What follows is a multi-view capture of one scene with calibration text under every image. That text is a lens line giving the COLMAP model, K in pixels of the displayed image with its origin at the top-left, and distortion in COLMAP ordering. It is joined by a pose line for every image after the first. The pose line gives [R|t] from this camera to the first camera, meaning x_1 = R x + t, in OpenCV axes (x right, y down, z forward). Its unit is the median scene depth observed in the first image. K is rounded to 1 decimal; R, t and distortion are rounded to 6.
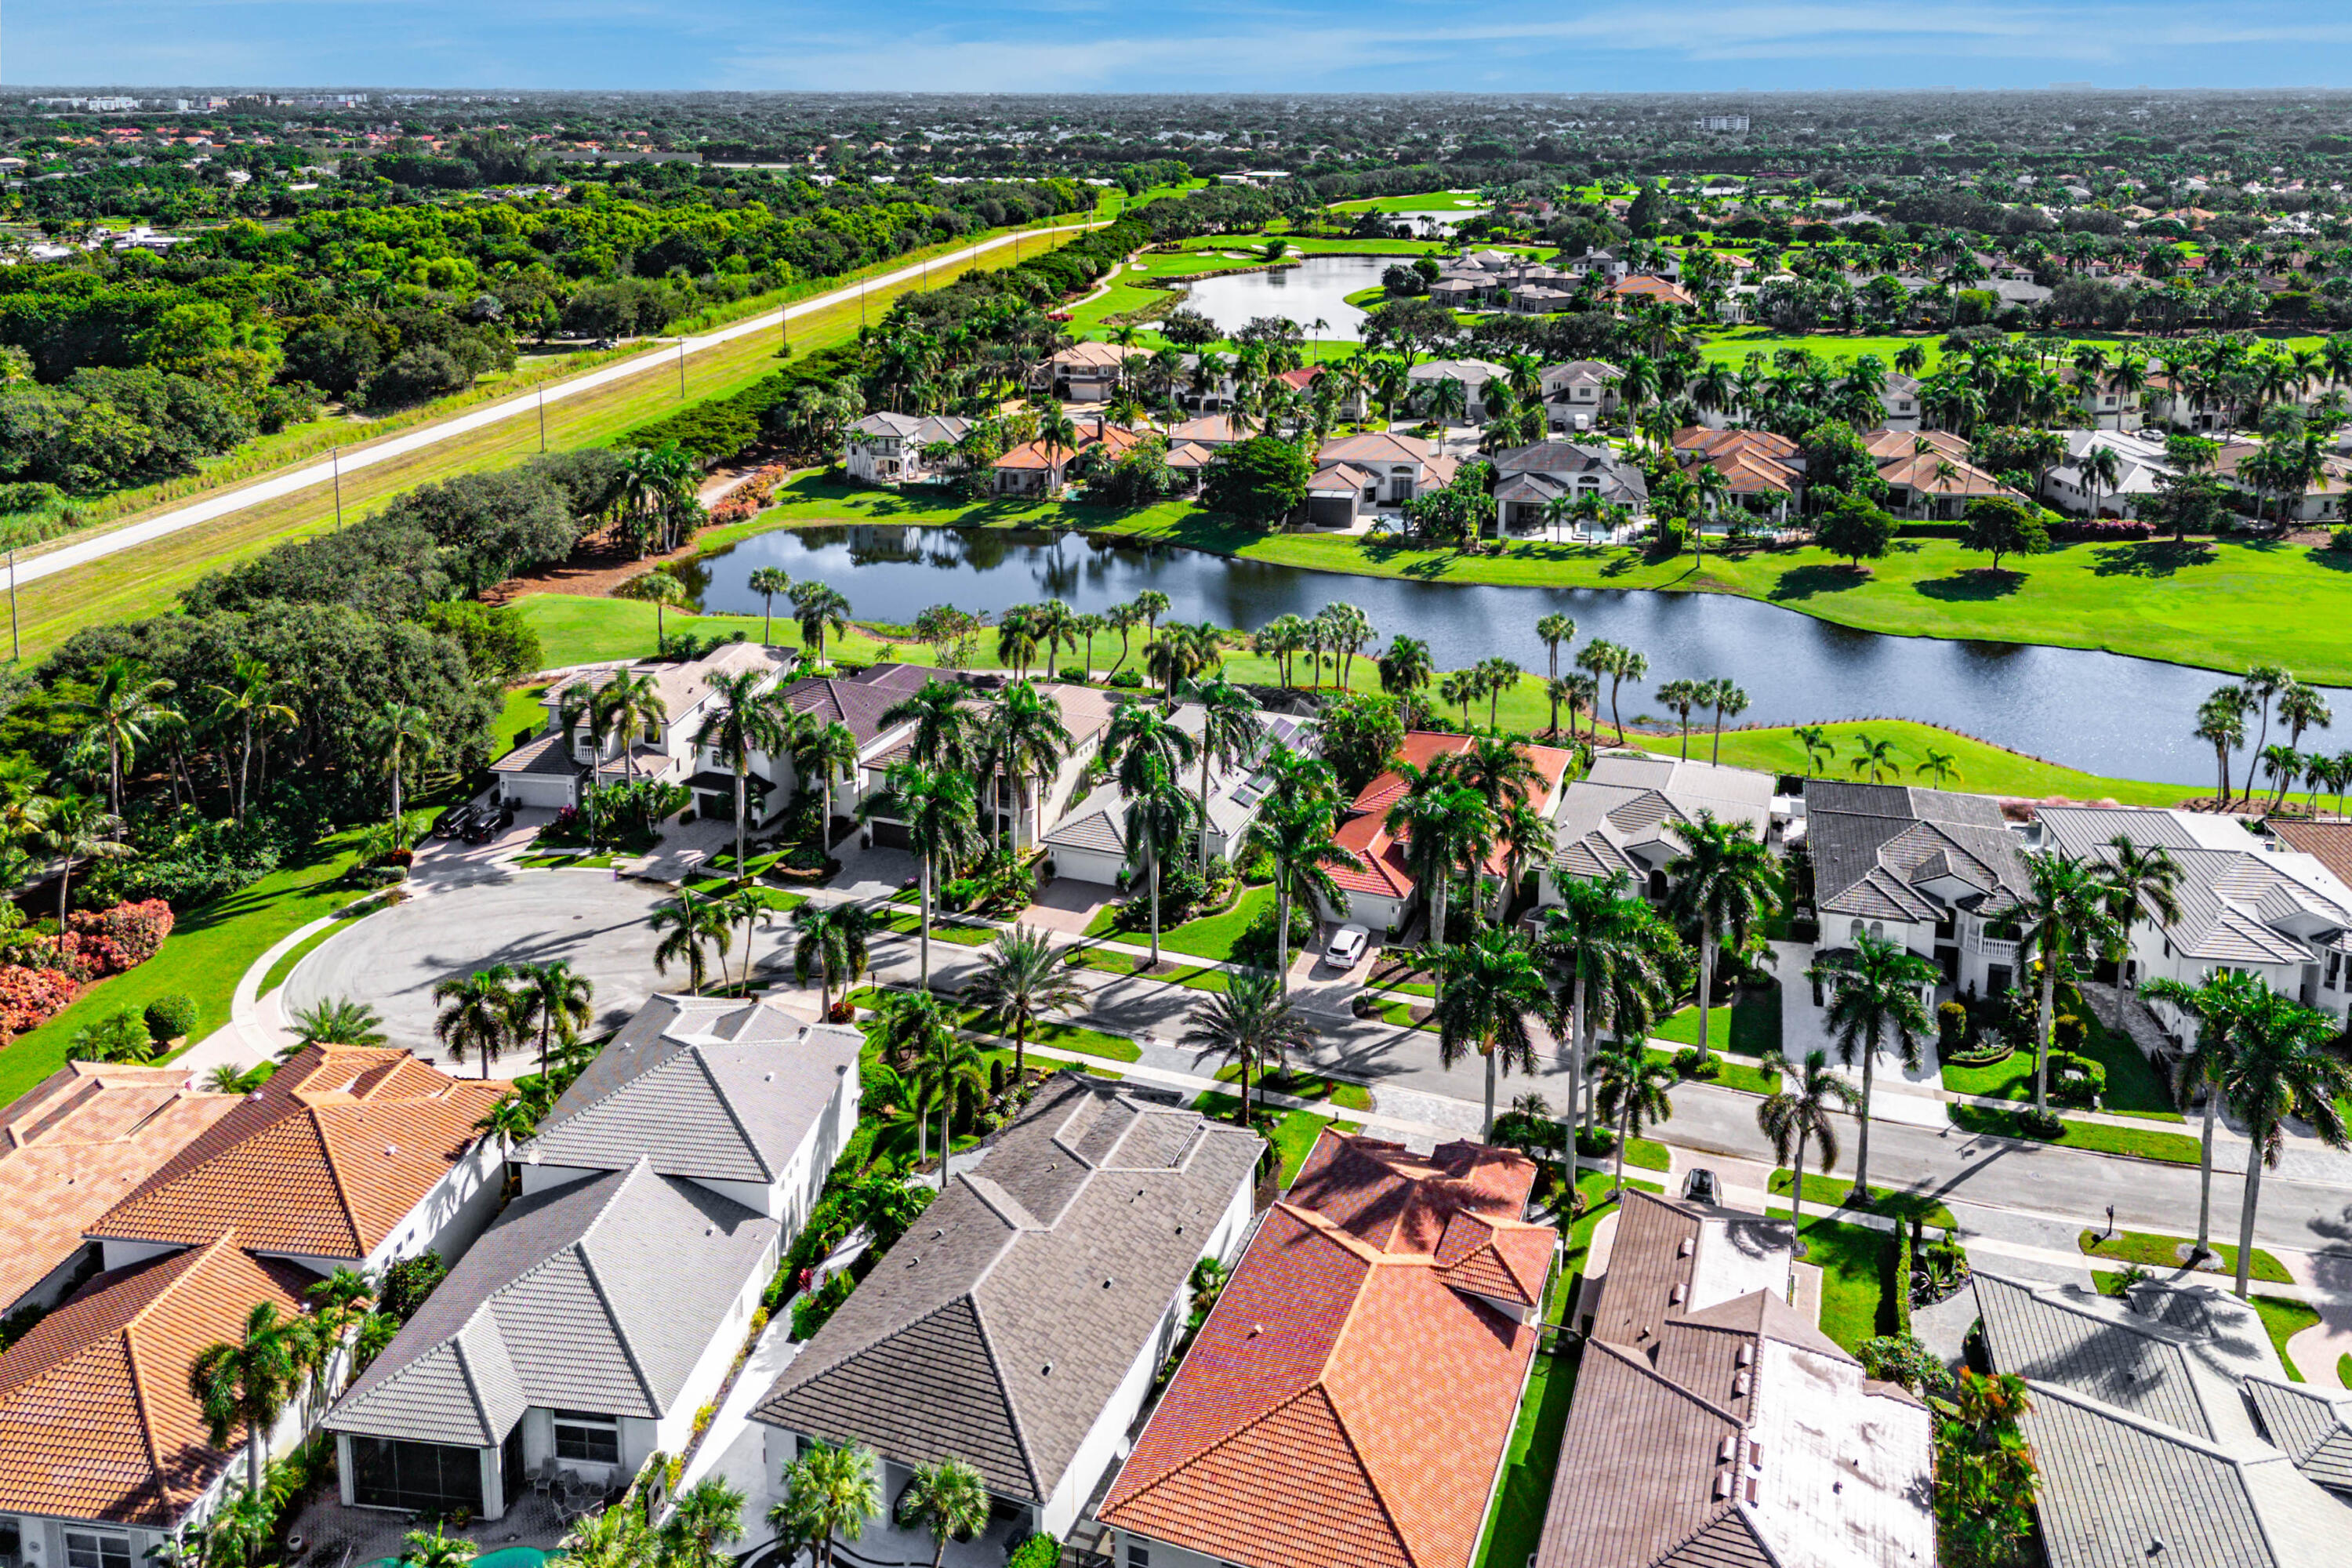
lens RADIAL K [[1696.8, 0, 1176.0], [0, 1696.8, 784.0], [0, 0, 1]] dist [0.080798, -0.119227]
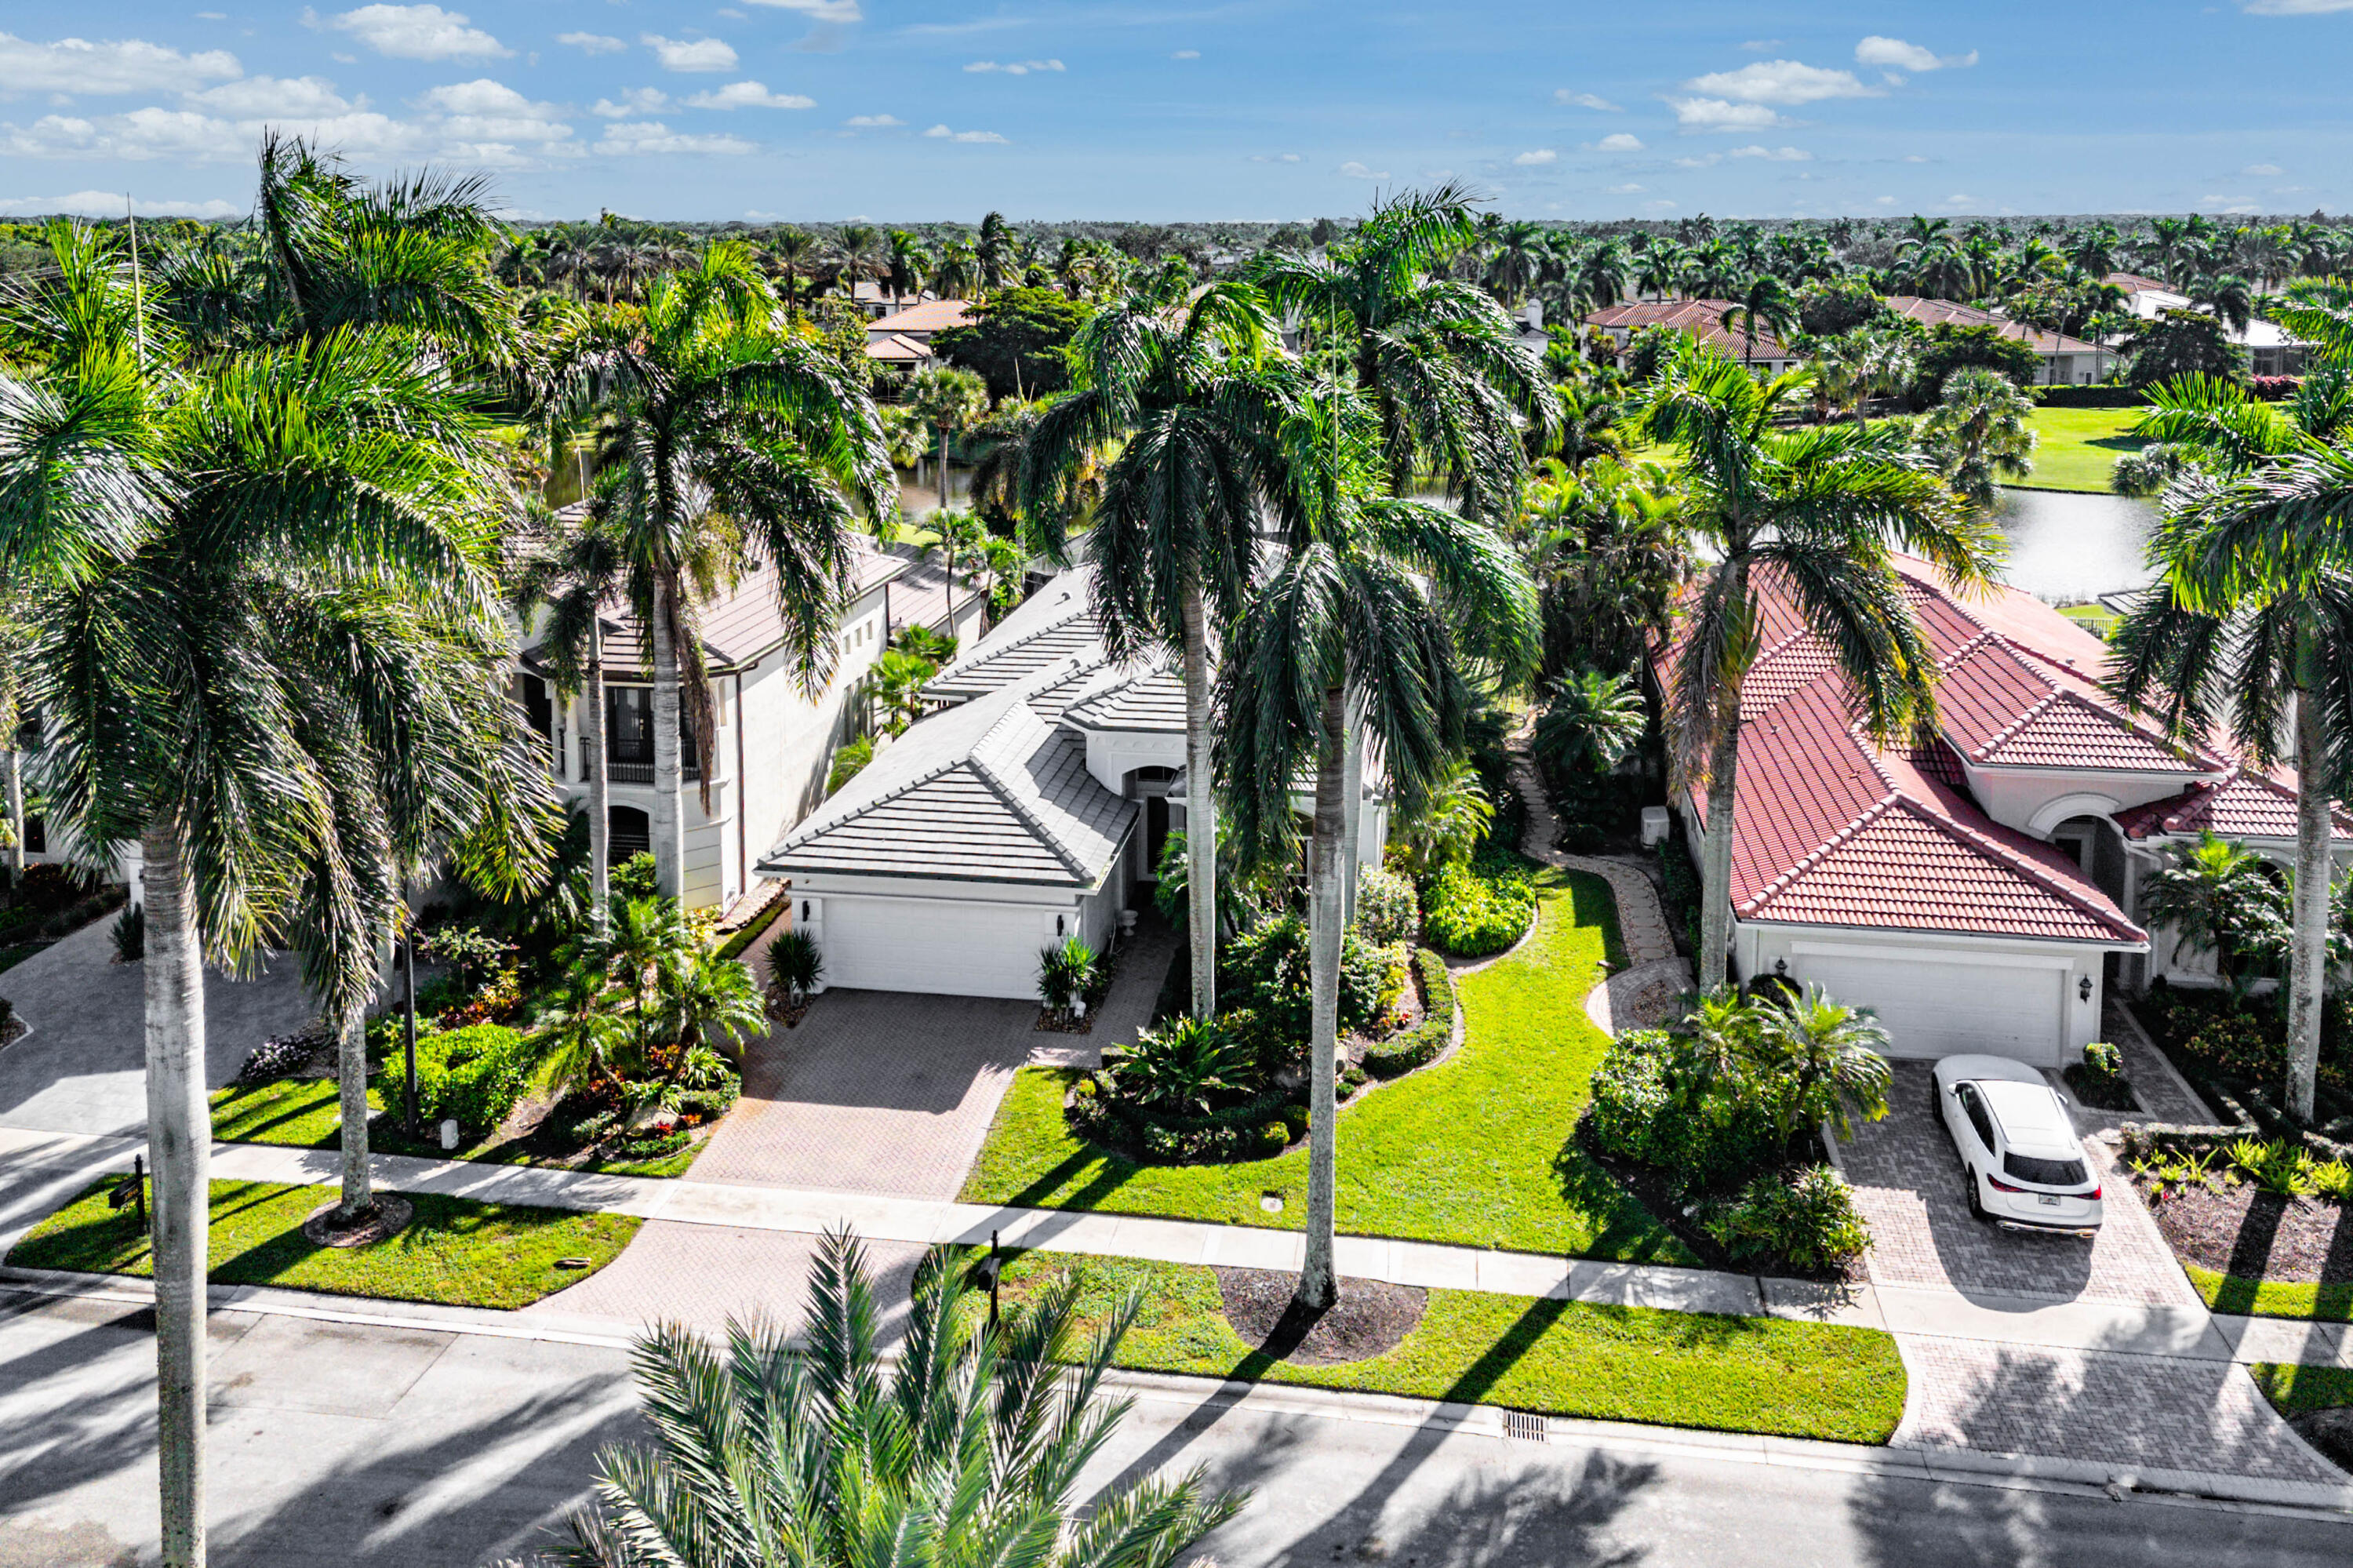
lens RADIAL K [[1845.1, 0, 1172.5], [0, 1845.1, 557.4], [0, 0, 1]] dist [0.049632, -0.054200]
pose [[0.978336, -0.039728, 0.203178, -0.038687], [0.079342, 0.978431, -0.190729, 0.025169], [-0.191218, 0.202717, 0.960386, 0.354290]]
